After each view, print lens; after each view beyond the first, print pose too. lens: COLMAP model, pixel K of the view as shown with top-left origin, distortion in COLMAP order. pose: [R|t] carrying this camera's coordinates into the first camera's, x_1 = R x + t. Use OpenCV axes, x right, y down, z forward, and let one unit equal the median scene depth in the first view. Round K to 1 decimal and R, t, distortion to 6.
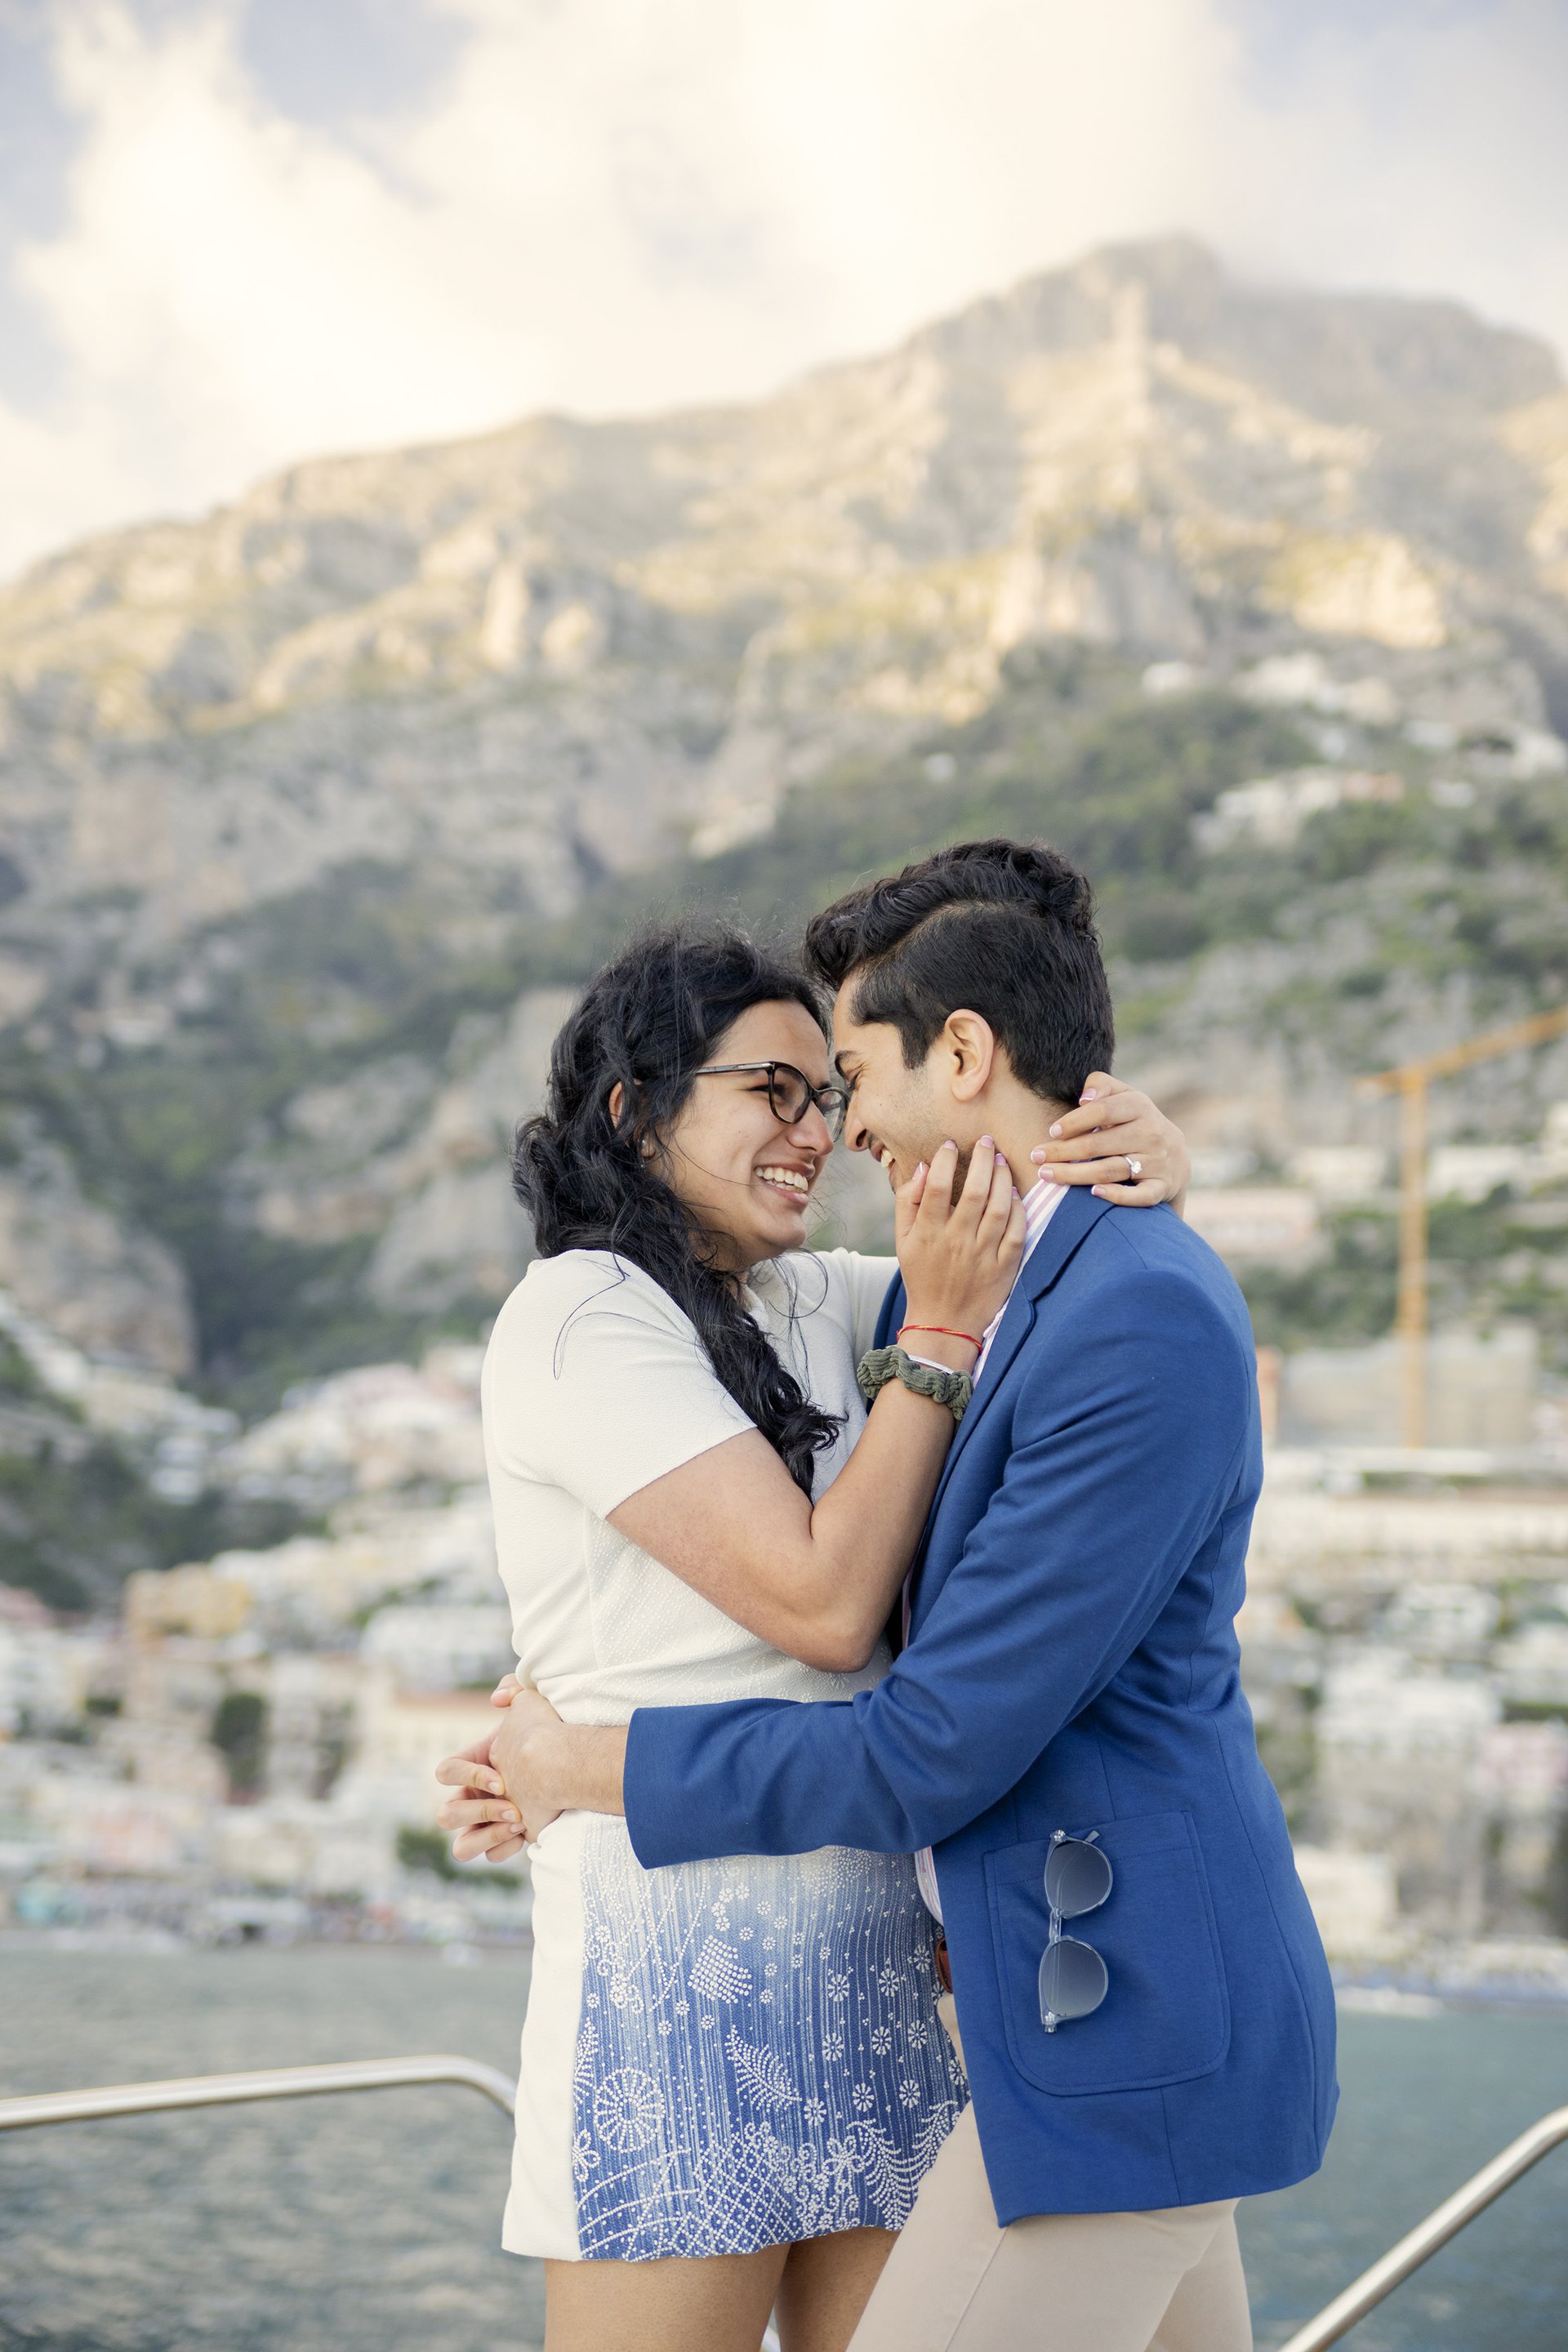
lens RADIAL K [[3770.5, 0, 784.0], [0, 3770.5, 1176.0], [0, 0, 1]] dist [0.144343, 0.028460]
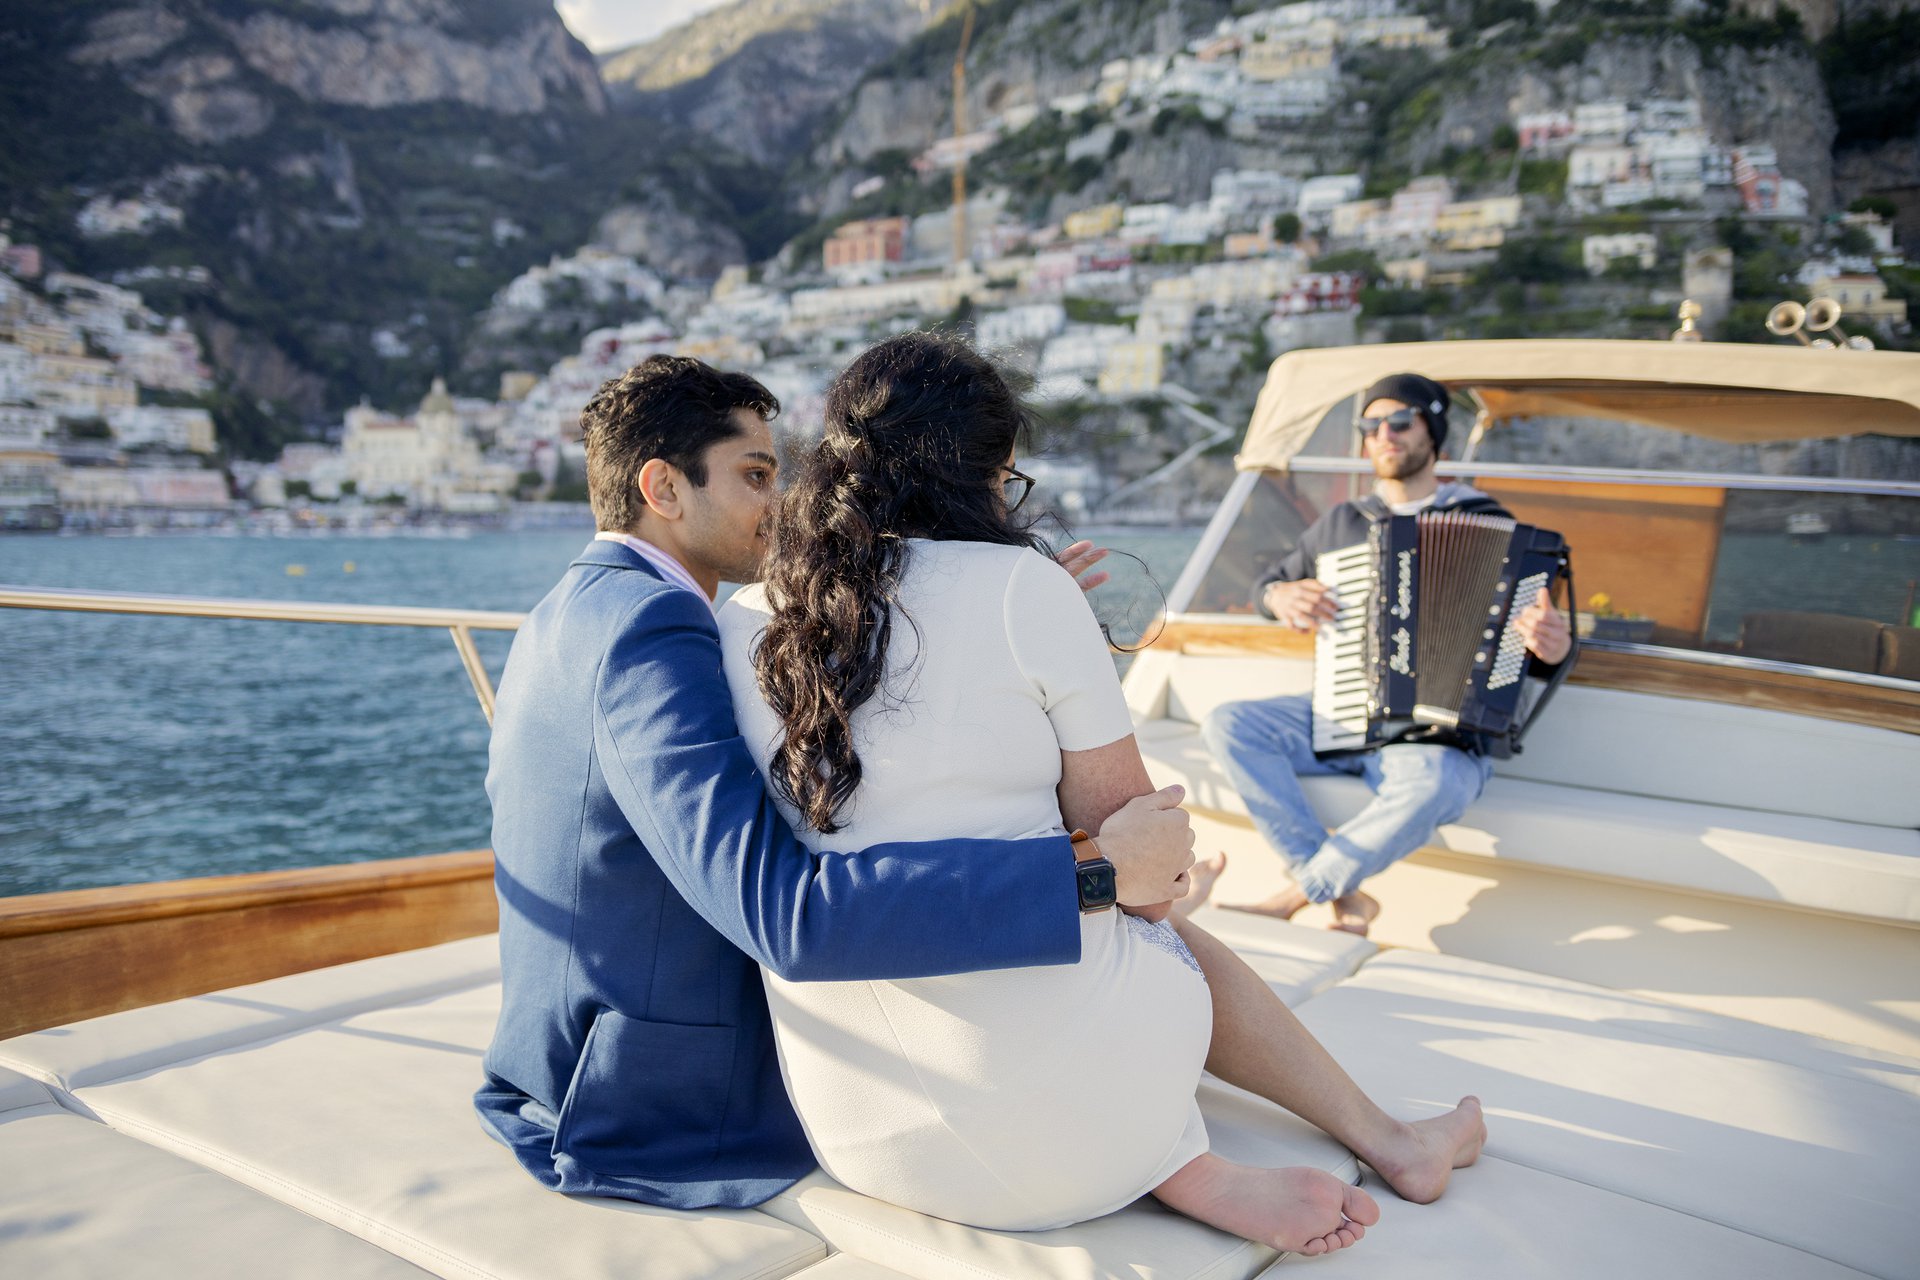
lens RADIAL K [[1818.2, 0, 899.2], [0, 1818.2, 633.6], [0, 0, 1]] dist [-0.120507, 0.163431]
pose [[0.867955, -0.009894, -0.496544, 0.411432], [0.125360, 0.971792, 0.199764, 0.047042], [0.480561, -0.235633, 0.844712, 0.101476]]
